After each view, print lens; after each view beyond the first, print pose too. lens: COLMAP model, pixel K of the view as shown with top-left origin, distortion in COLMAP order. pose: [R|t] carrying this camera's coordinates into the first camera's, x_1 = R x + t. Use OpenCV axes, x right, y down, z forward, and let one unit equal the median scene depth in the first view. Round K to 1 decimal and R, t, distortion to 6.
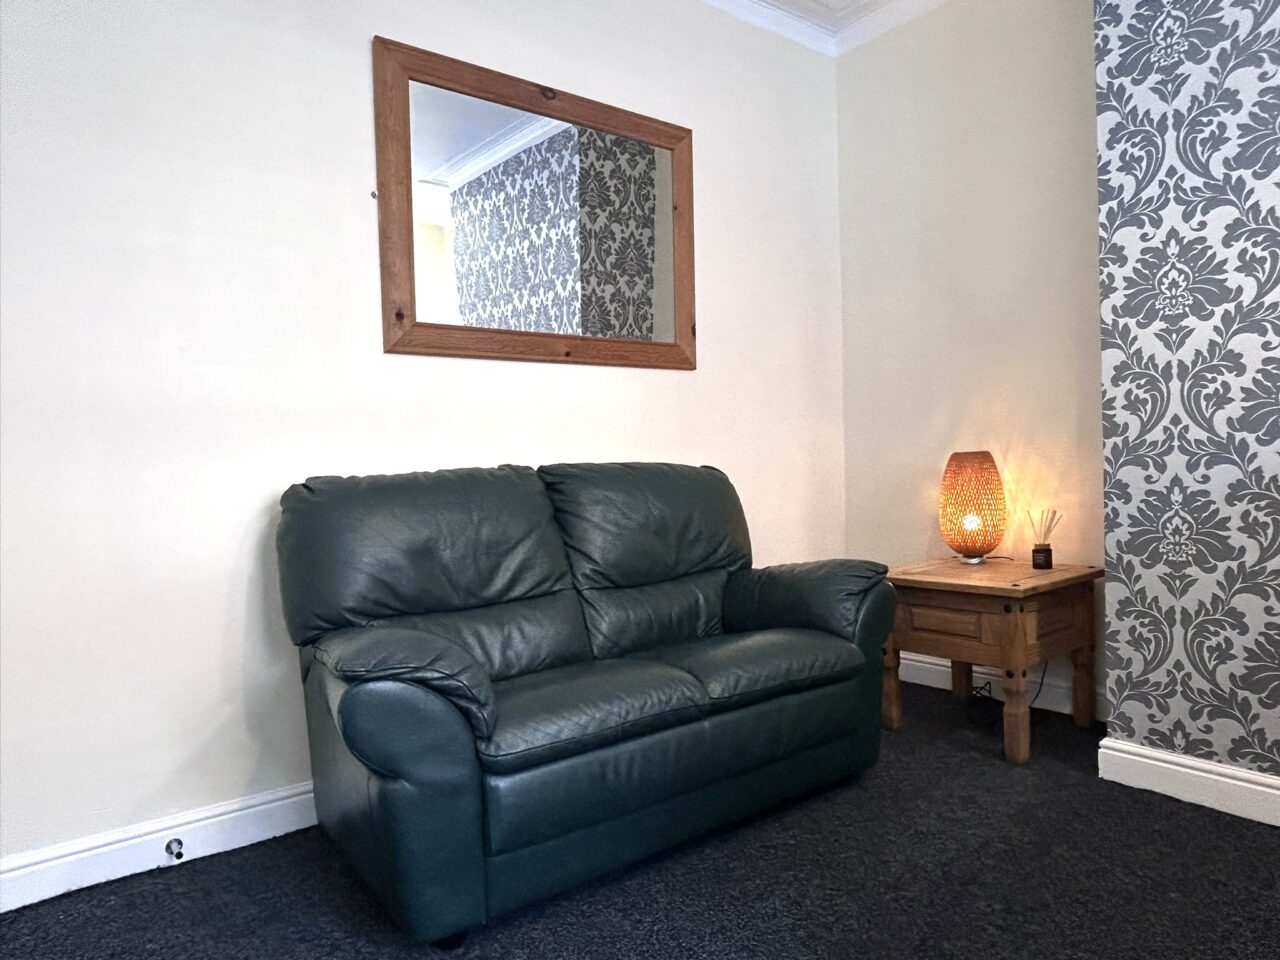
lens RADIAL K [[822.8, 0, 635.1], [0, 822.8, 483.4], [0, 0, 1]] dist [-0.007347, -0.003330]
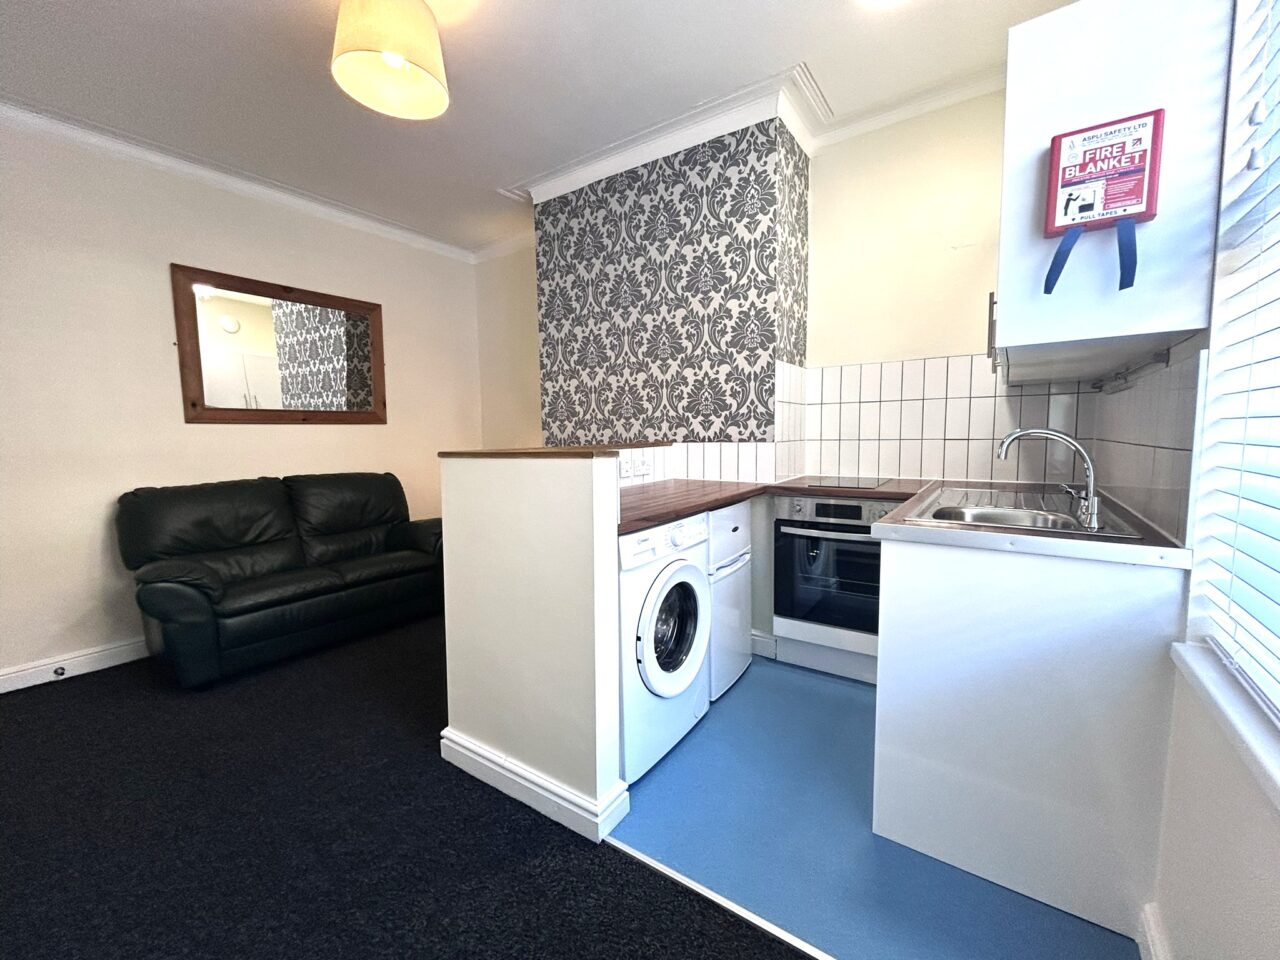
lens RADIAL K [[524.7, 0, 641.7], [0, 524.7, 480.0], [0, 0, 1]] dist [-0.003517, -0.000911]
pose [[0.953143, -0.006628, 0.302449, 0.373568], [-0.010377, 0.998455, 0.054581, -0.102809], [-0.302343, -0.055162, 0.951602, -0.562795]]
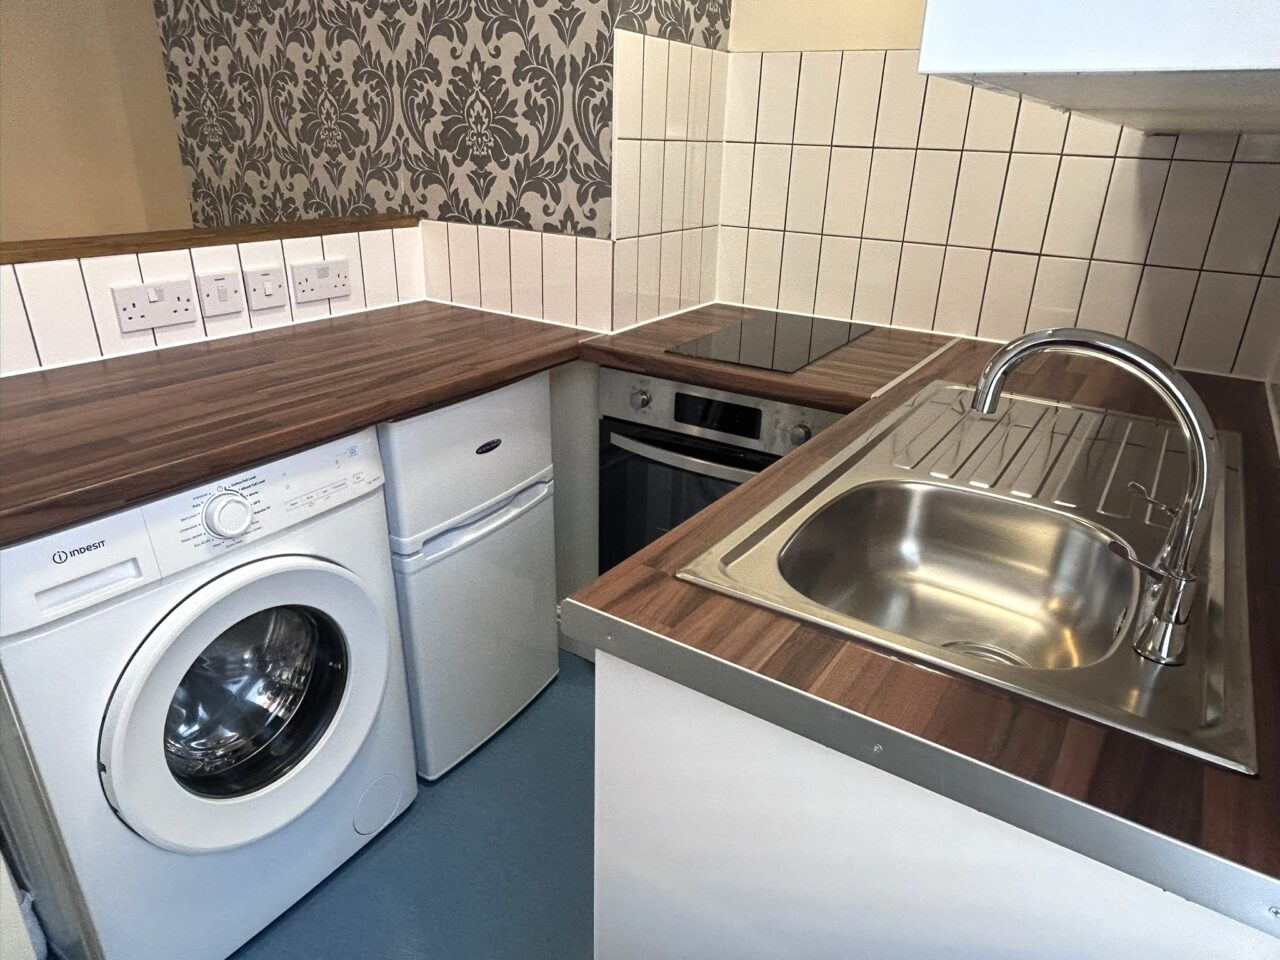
lens RADIAL K [[822.8, 0, 667.4], [0, 822.8, 495.9], [0, 0, 1]] dist [-0.007347, -0.003330]
pose [[0.937482, -0.075408, 0.339766, 0.761855], [-0.058432, 0.928285, 0.367250, -0.190033], [-0.343093, -0.364143, 0.865844, -0.344549]]
